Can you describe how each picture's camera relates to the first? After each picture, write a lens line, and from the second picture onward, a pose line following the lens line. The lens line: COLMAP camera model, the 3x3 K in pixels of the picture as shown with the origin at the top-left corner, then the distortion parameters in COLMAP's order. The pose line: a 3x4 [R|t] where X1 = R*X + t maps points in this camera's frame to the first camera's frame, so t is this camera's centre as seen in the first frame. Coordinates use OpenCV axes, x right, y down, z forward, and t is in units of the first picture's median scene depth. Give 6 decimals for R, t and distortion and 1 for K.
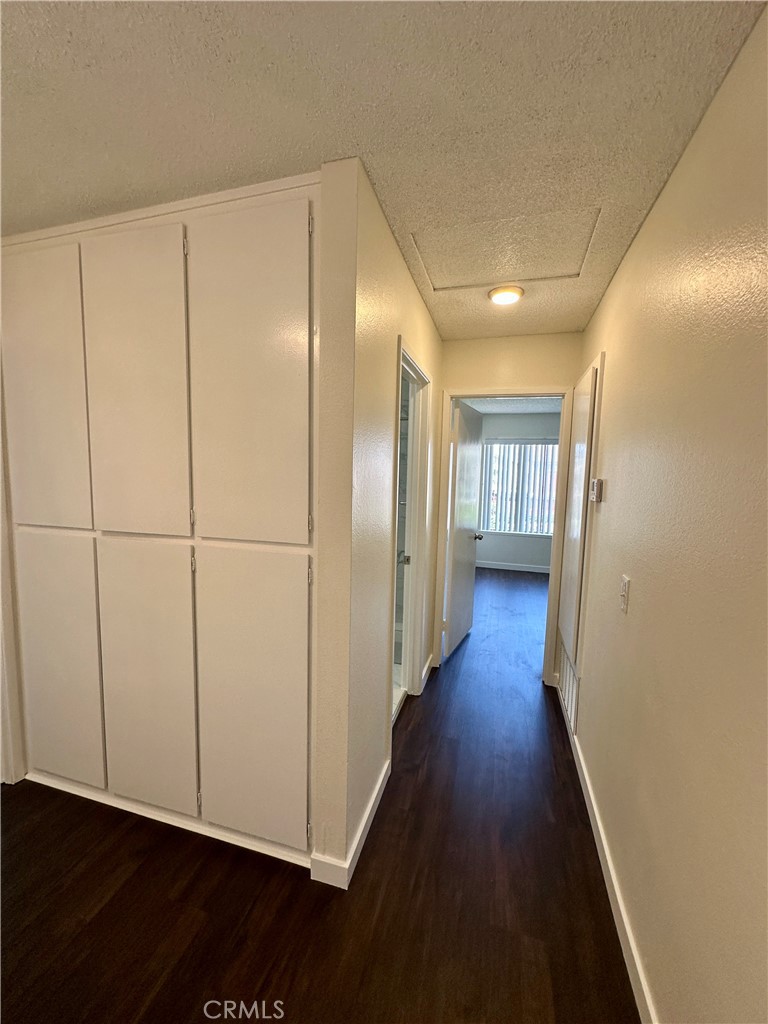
lens RADIAL K [[407.7, 0, 386.4], [0, 407.7, 517.1], [0, 0, 1]] dist [-0.005946, 0.000221]
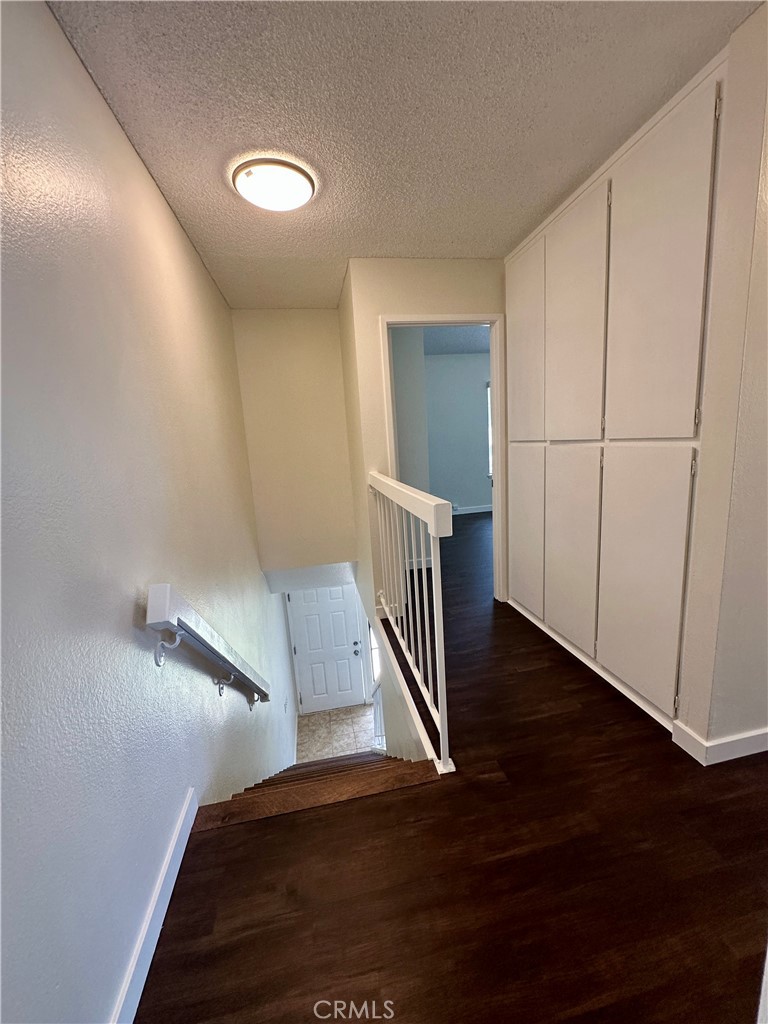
lens RADIAL K [[407.7, 0, 383.3], [0, 407.7, 518.3], [0, 0, 1]] dist [-0.005946, 0.000221]
pose [[0.439797, 0.118914, -0.890190, 0.365355], [-0.009798, 0.991772, 0.127643, 0.129197], [0.898044, -0.047415, 0.437344, -0.175980]]
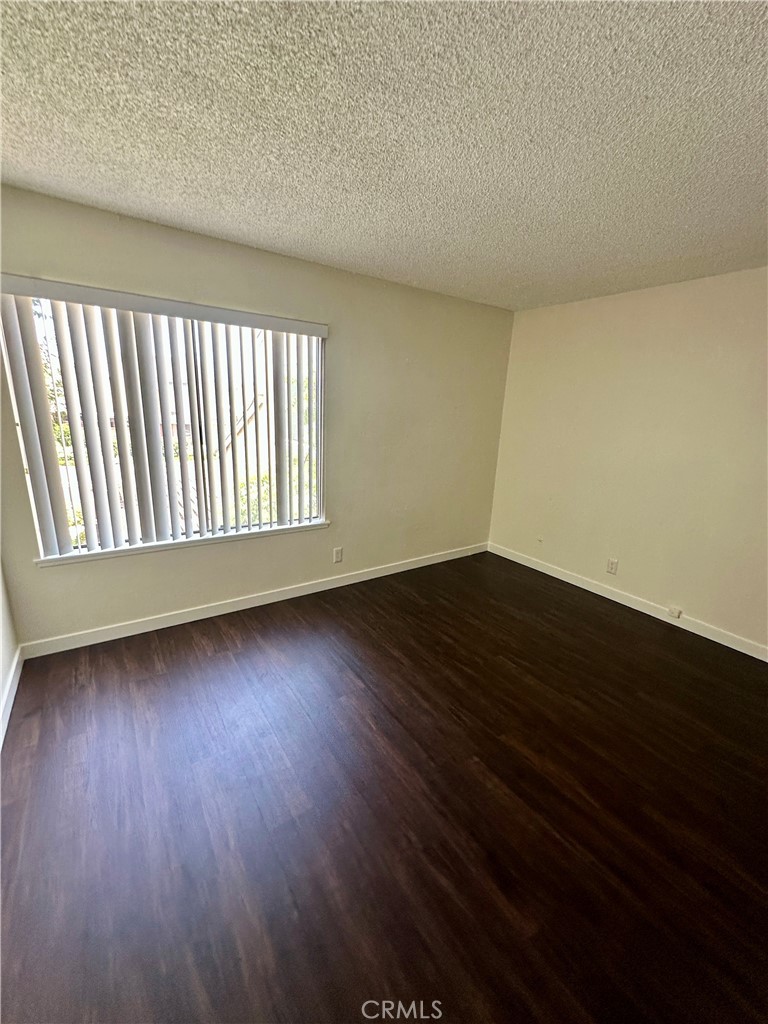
lens RADIAL K [[407.7, 0, 383.4], [0, 407.7, 513.1], [0, 0, 1]] dist [-0.005946, 0.000221]
pose [[0.644206, -0.193057, 0.740086, 0.656844], [0.053583, 0.976634, 0.208121, -0.244457], [-0.762973, -0.094417, 0.639498, 2.133979]]
